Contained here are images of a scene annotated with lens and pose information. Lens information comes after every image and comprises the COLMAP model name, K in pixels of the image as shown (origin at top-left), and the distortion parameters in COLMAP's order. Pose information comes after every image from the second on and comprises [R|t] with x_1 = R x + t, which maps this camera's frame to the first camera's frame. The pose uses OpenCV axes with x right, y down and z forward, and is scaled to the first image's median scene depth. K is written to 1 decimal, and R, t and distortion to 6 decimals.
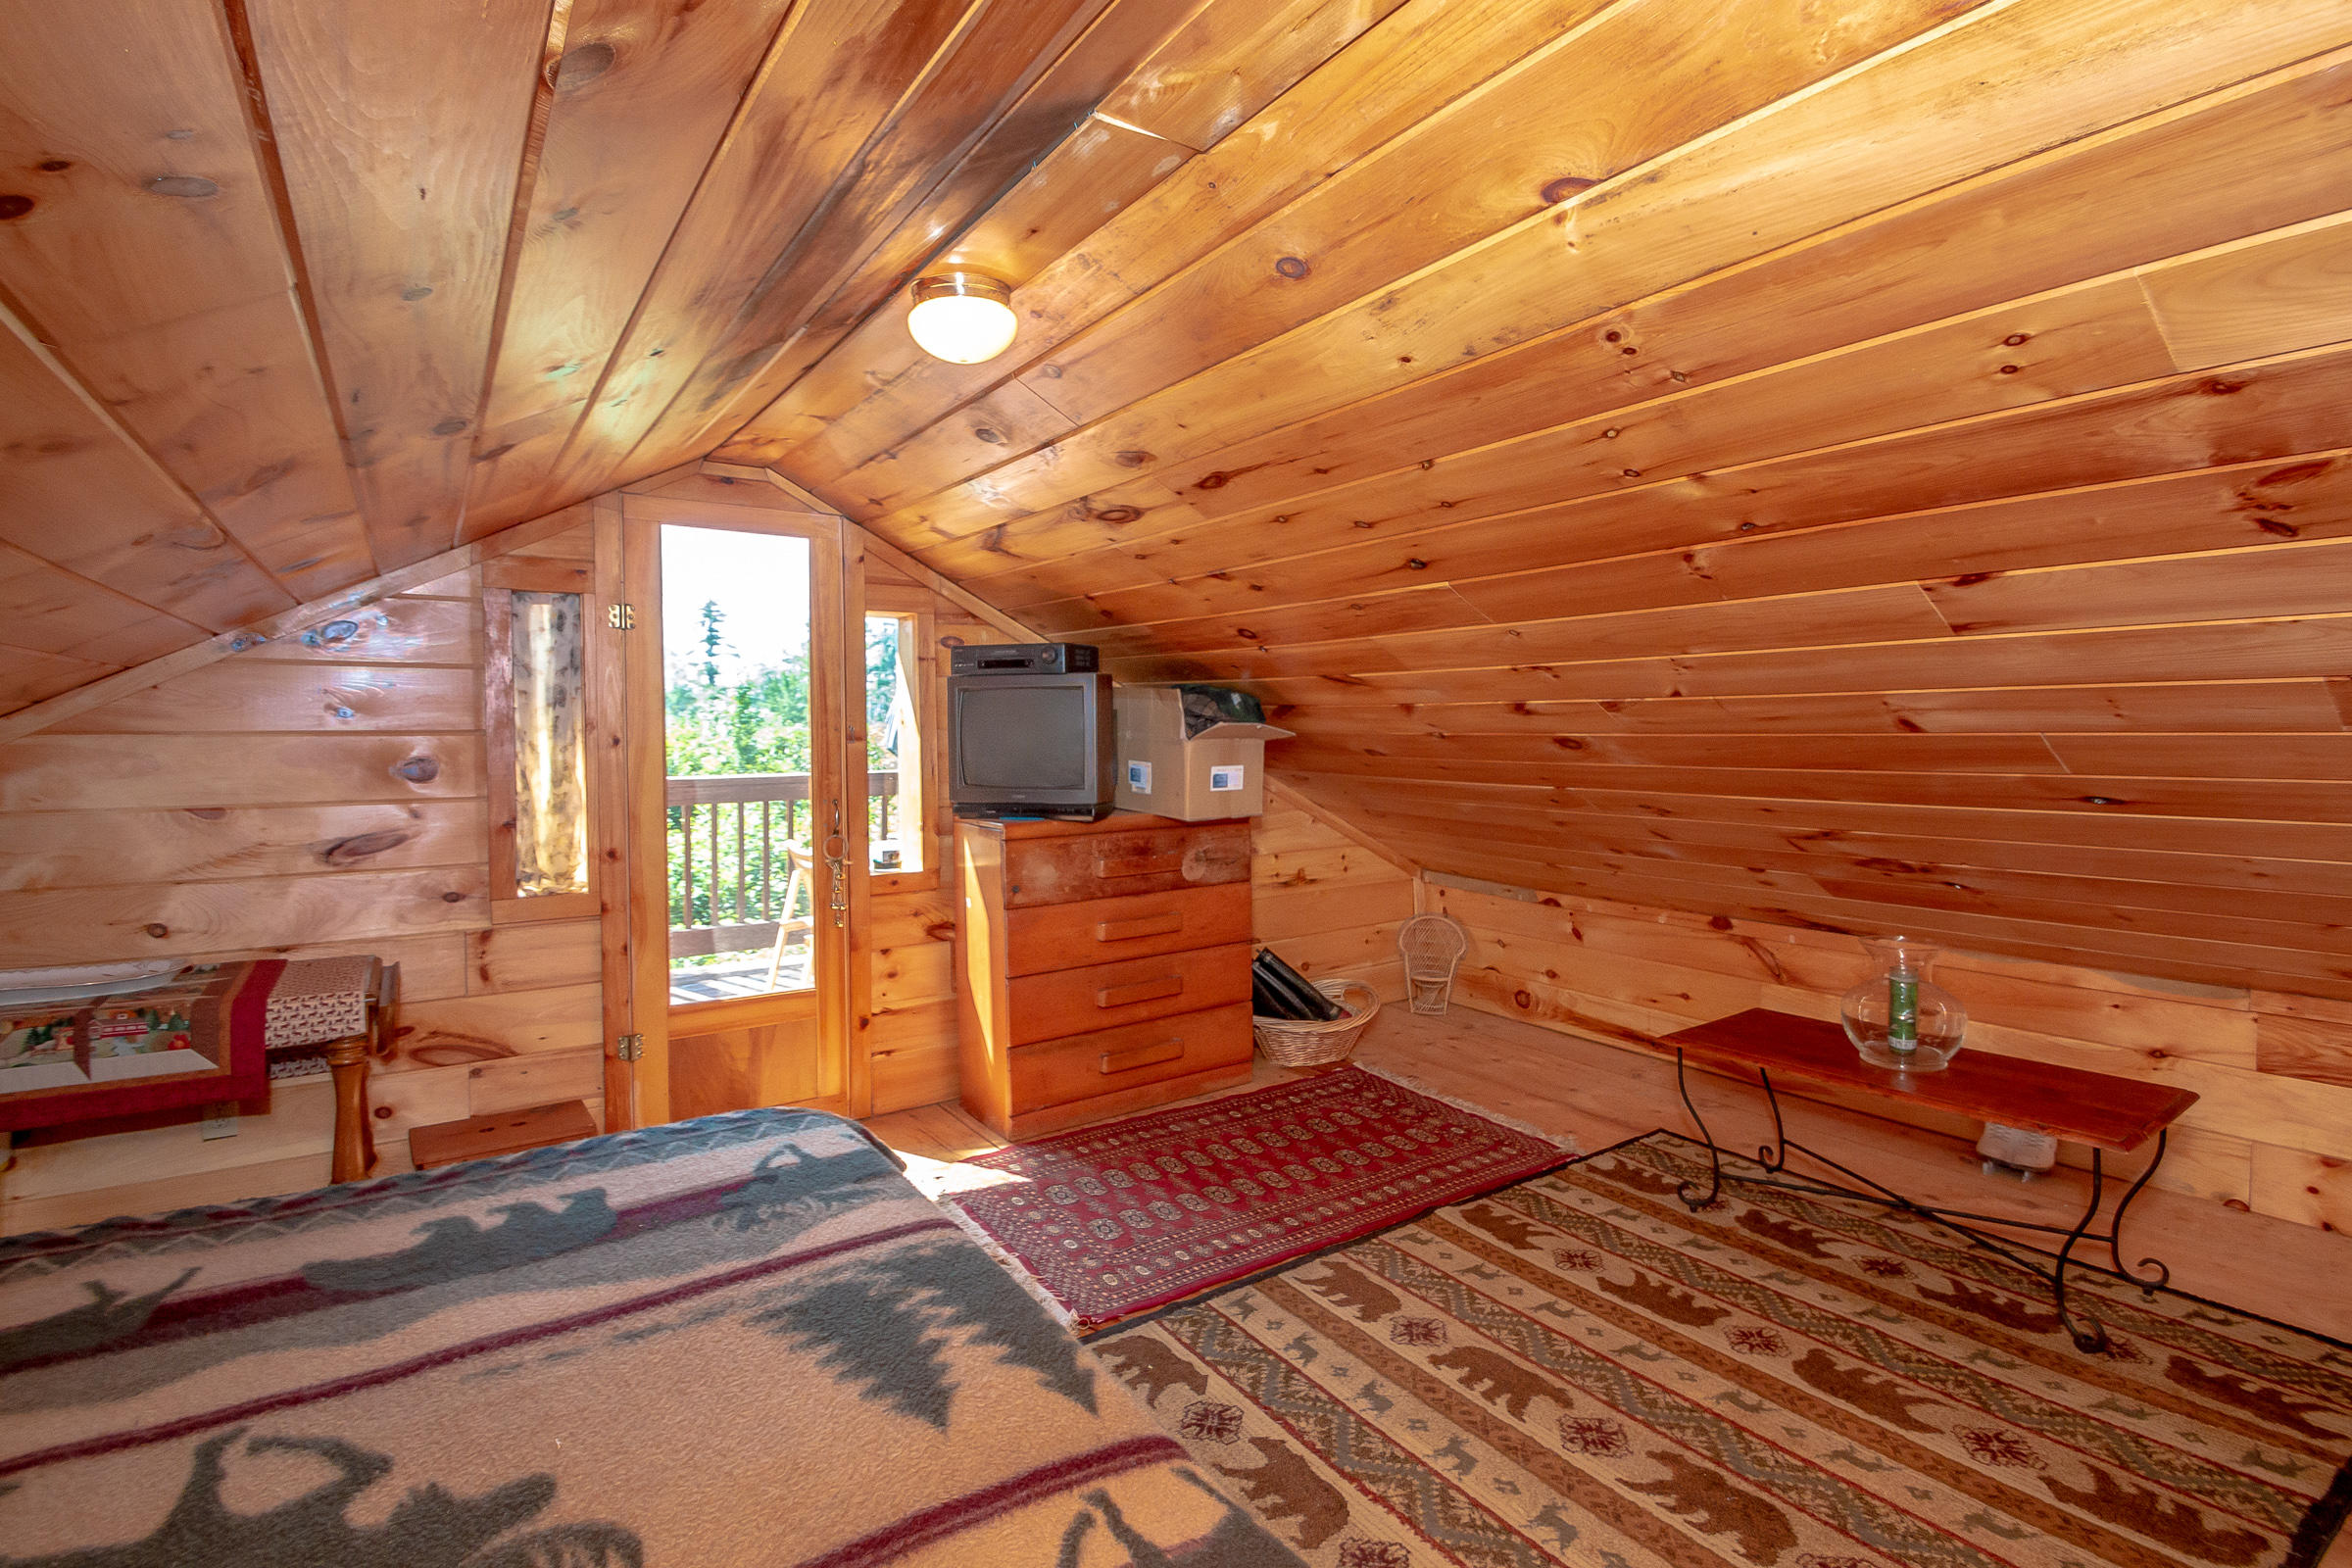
lens RADIAL K [[1087.4, 0, 1175.1], [0, 1087.4, 776.1], [0, 0, 1]] dist [0.003453, -0.009817]
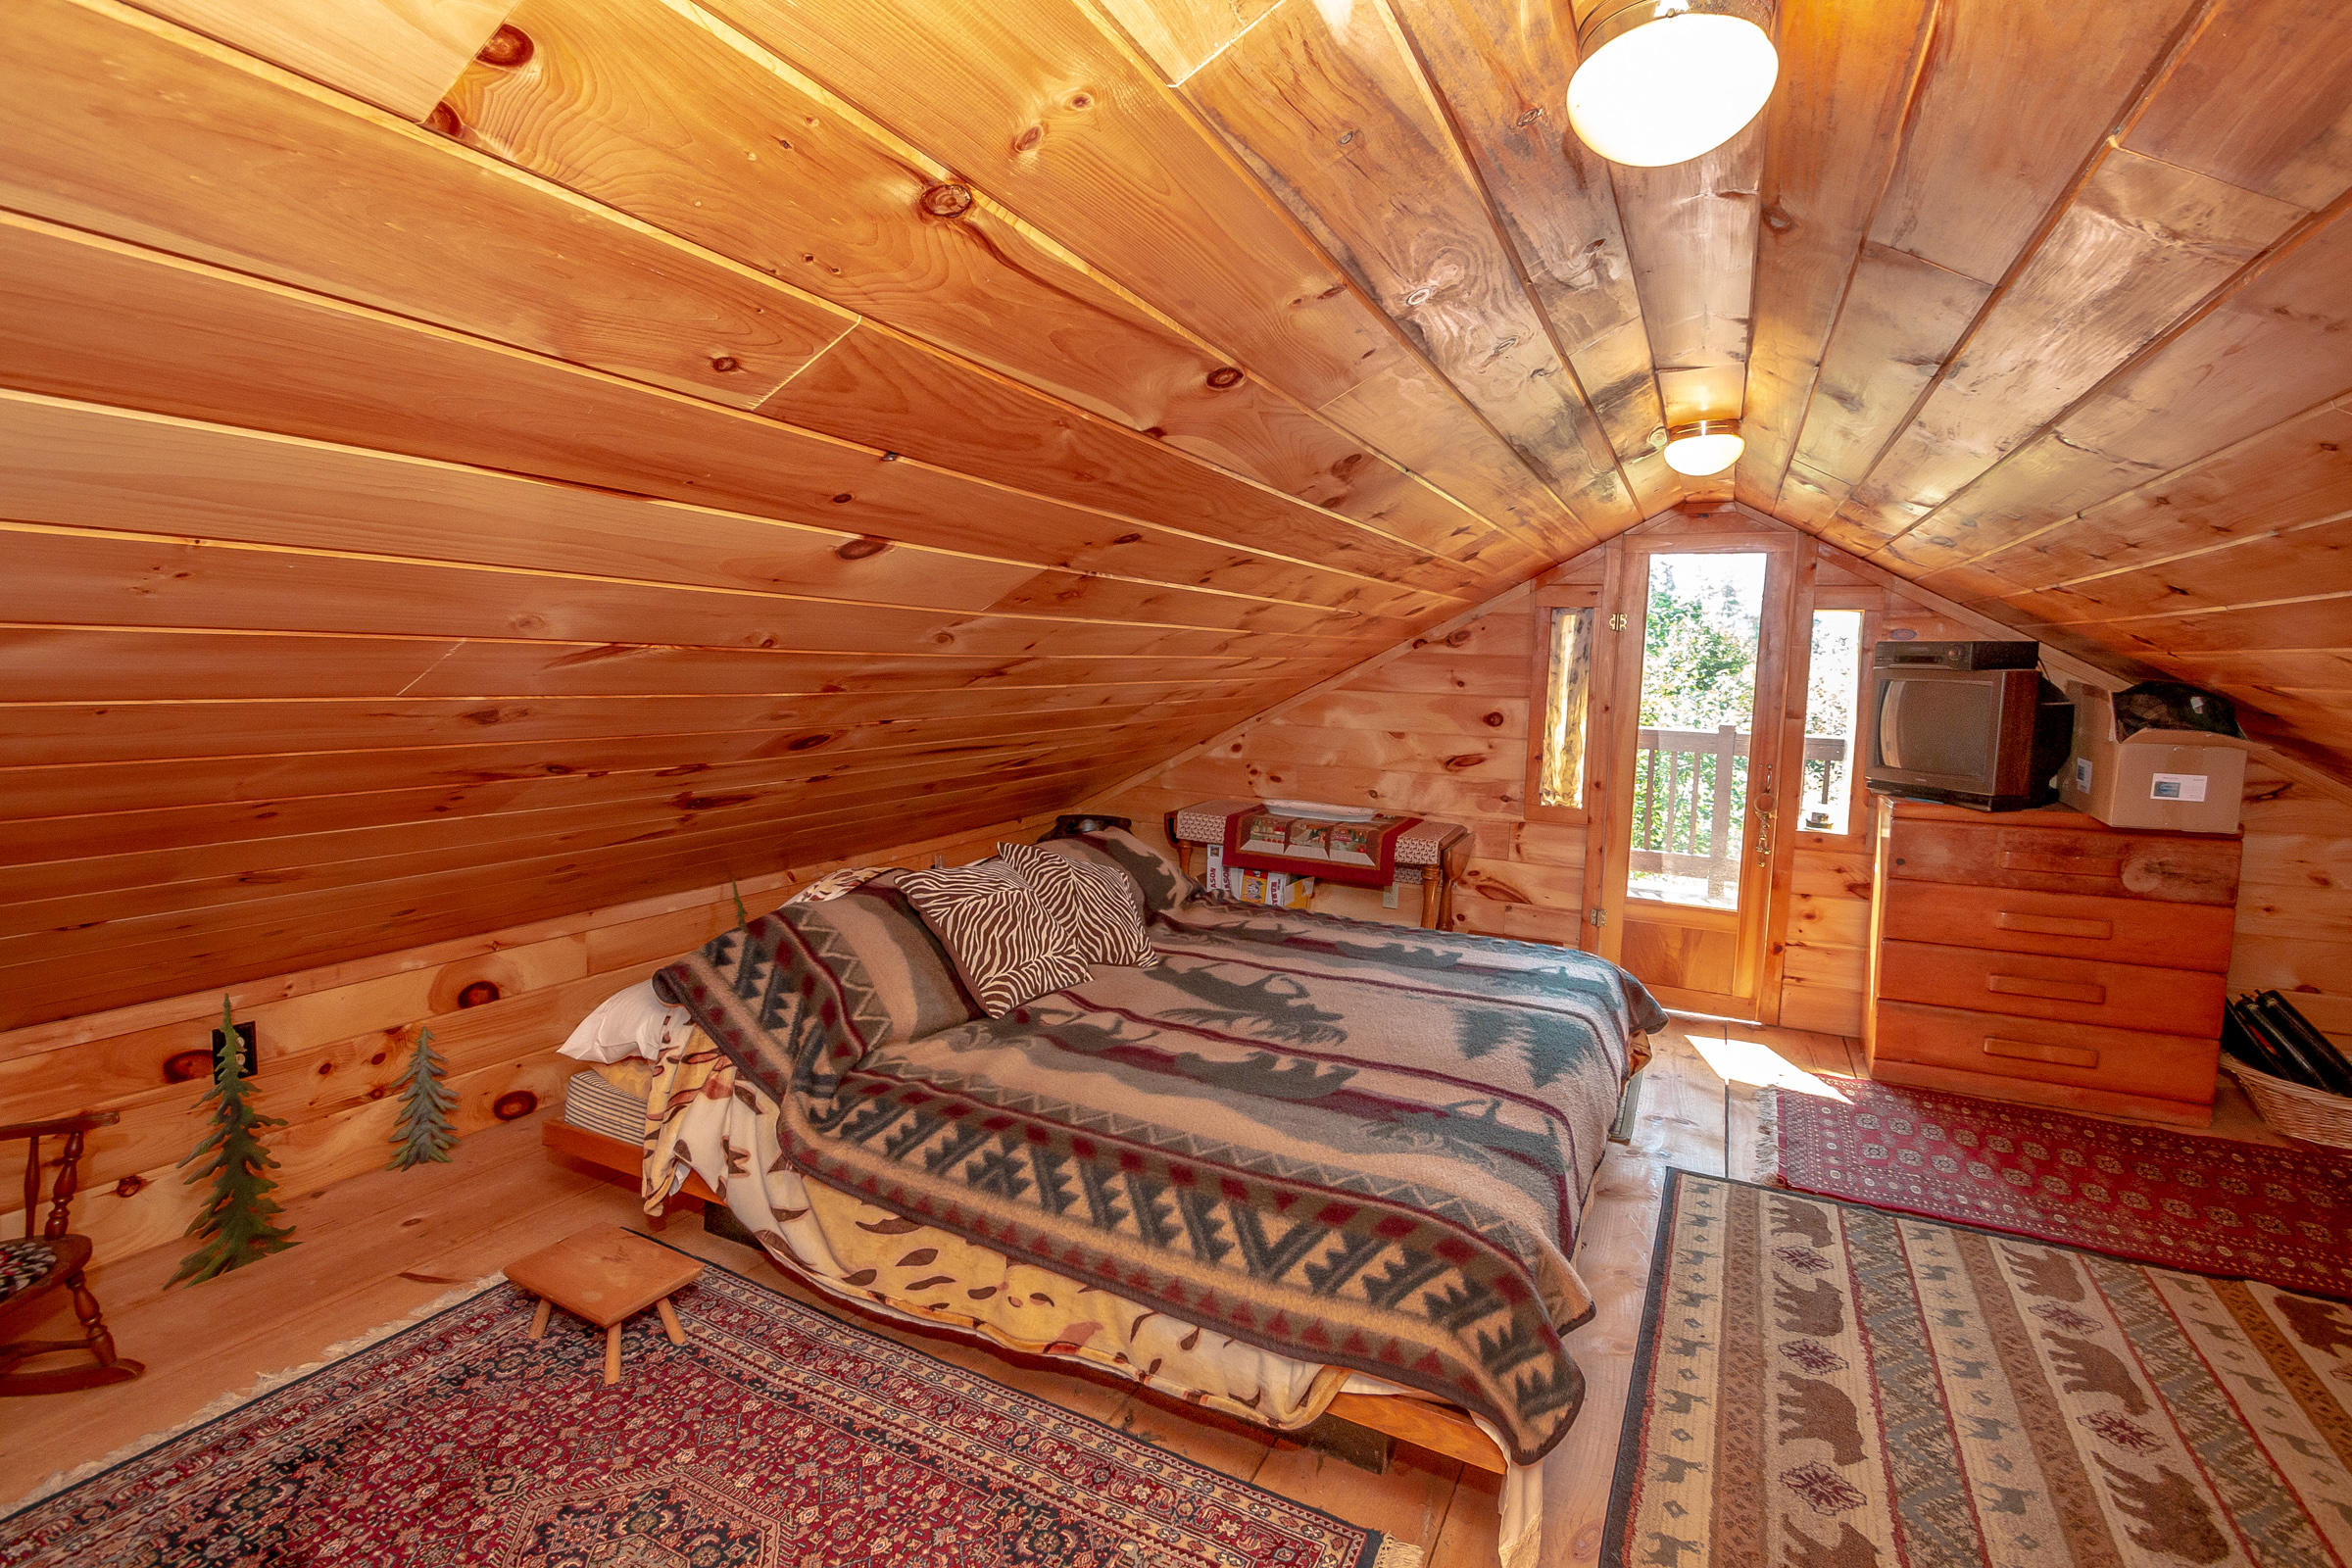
lens RADIAL K [[1103.9, 0, 1240.2], [0, 1103.9, 757.6], [0, 0, 1]] dist [0.002104, -0.009511]
pose [[0.528163, 0.103451, -0.842818, 0.501273], [-0.069631, 0.994485, 0.078431, -0.050418], [0.846283, 0.017262, 0.532453, -0.209742]]
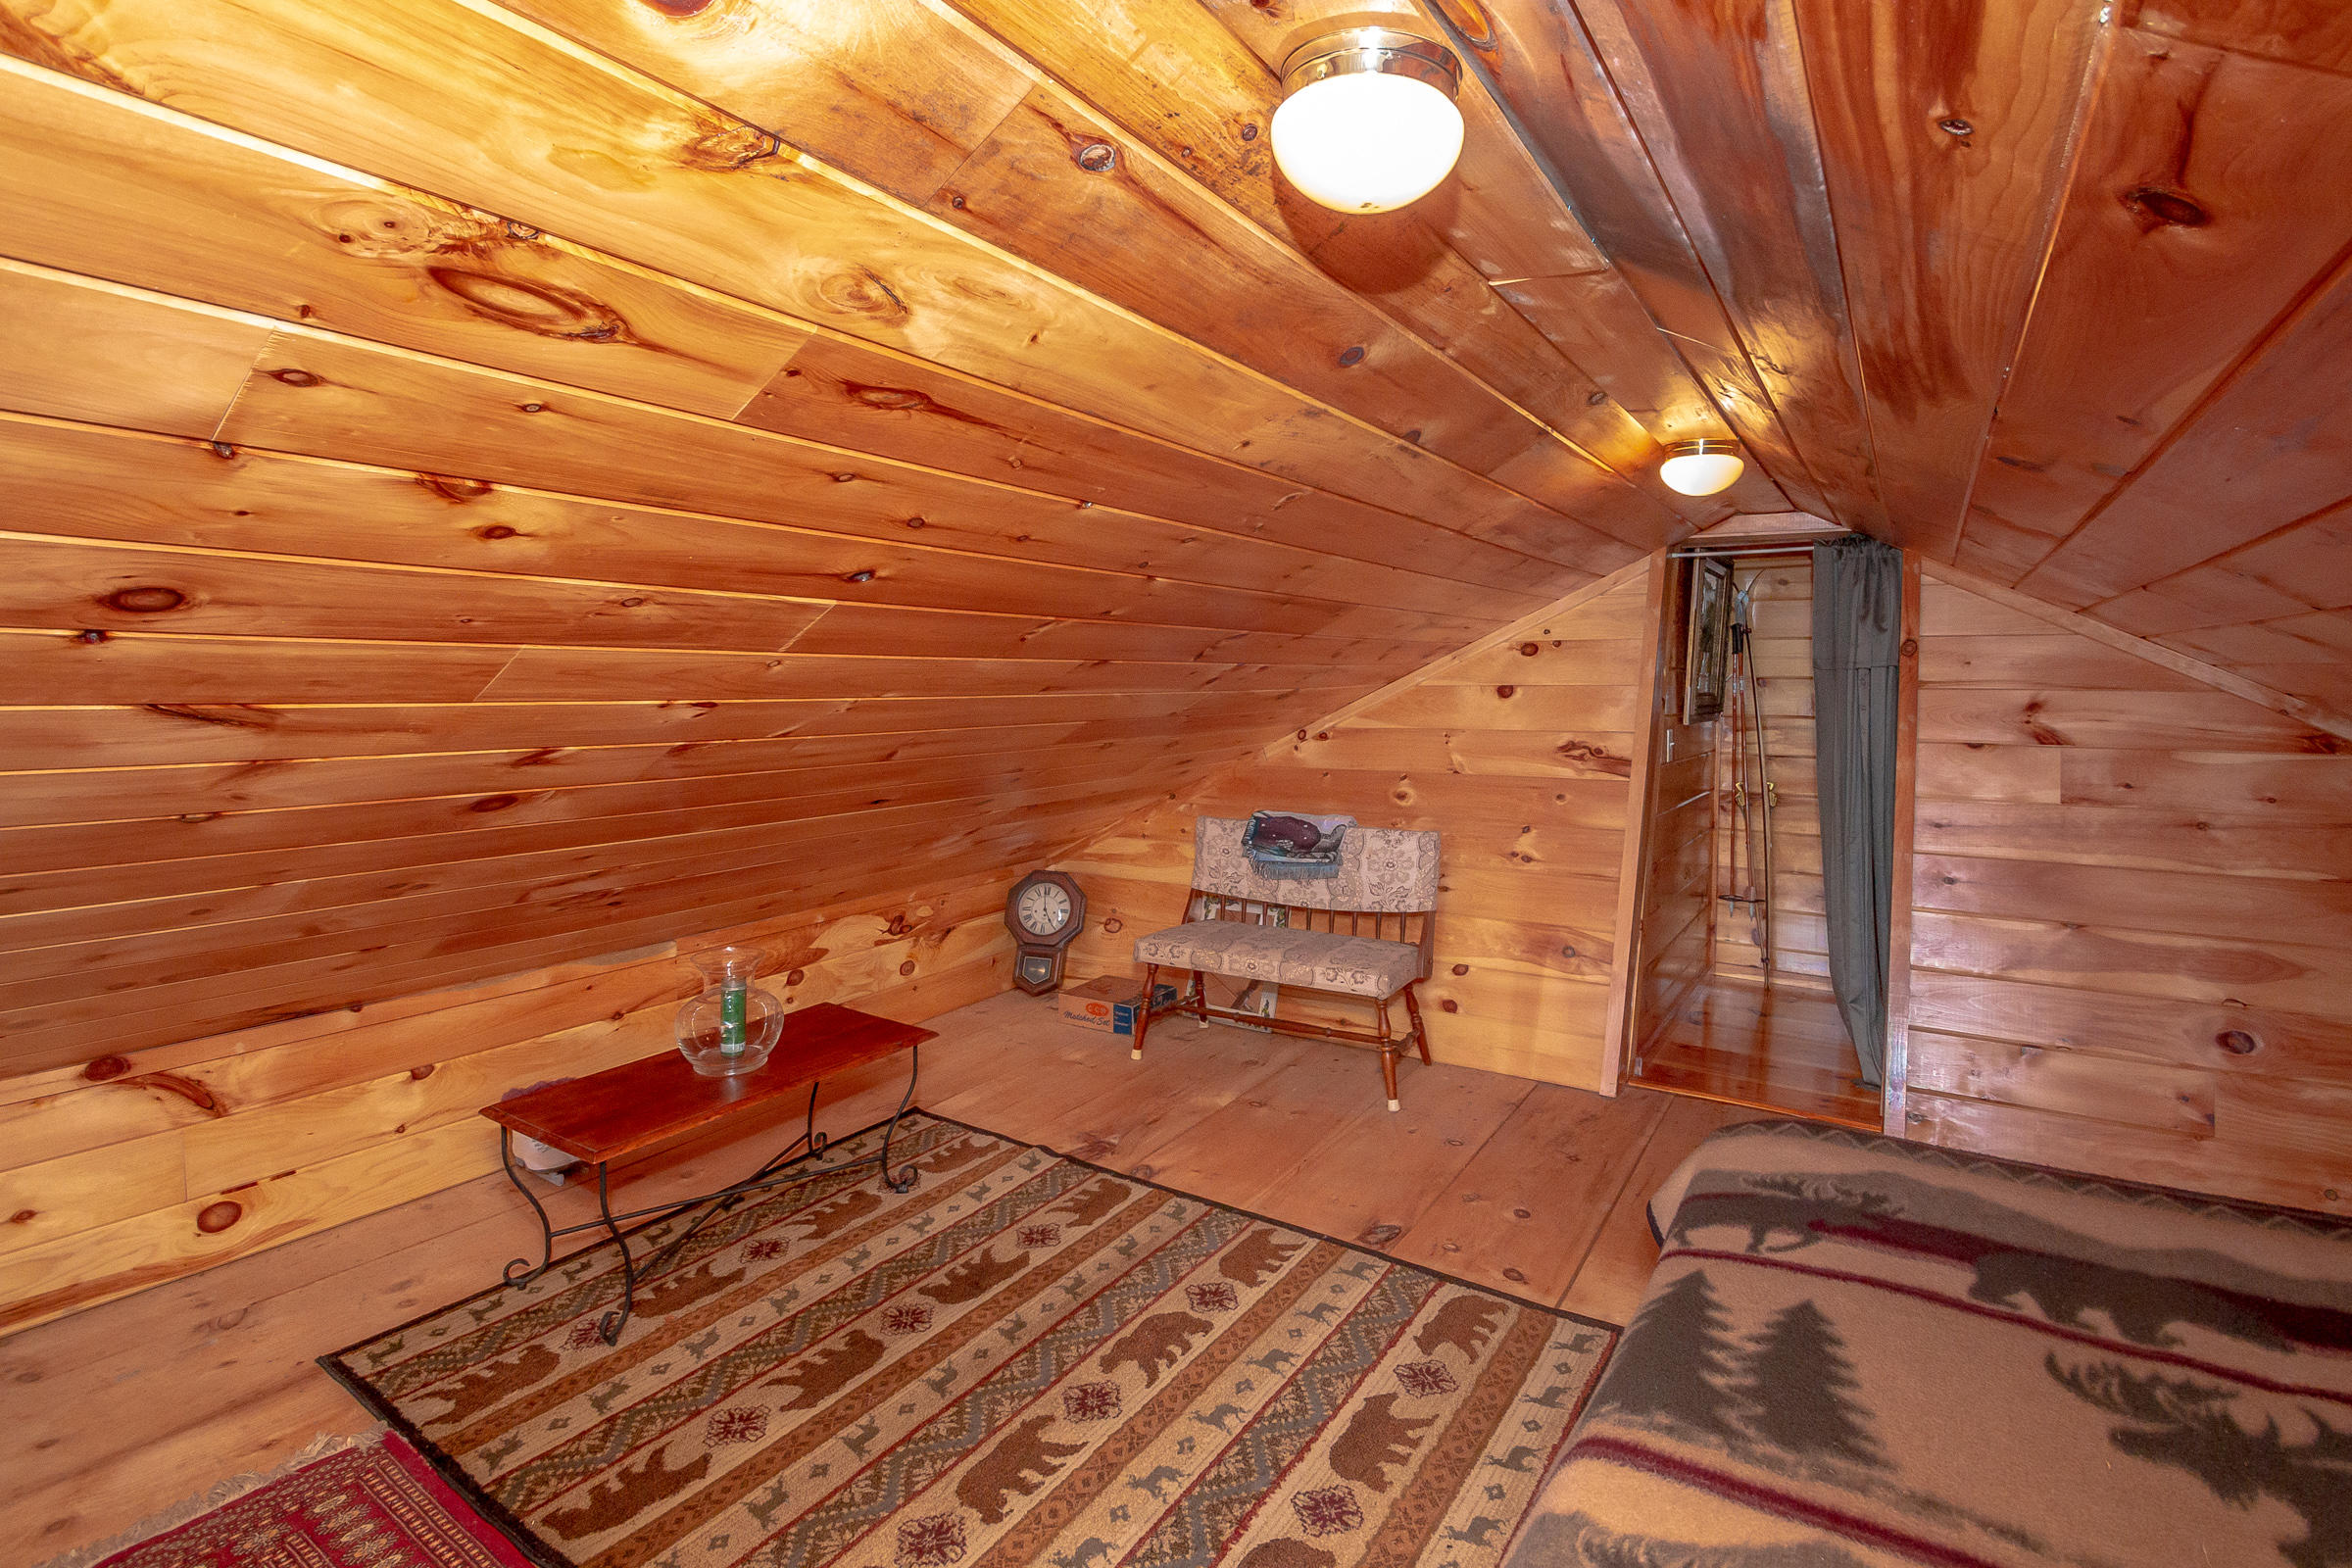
lens RADIAL K [[1103.9, 0, 1240.2], [0, 1103.9, 757.6], [0, 0, 1]] dist [0.002104, -0.009511]
pose [[-0.405141, -0.060815, 0.912230, -0.446887], [0.037773, 0.995820, 0.083163, -0.097599], [-0.913474, 0.068151, -0.401150, 0.834067]]
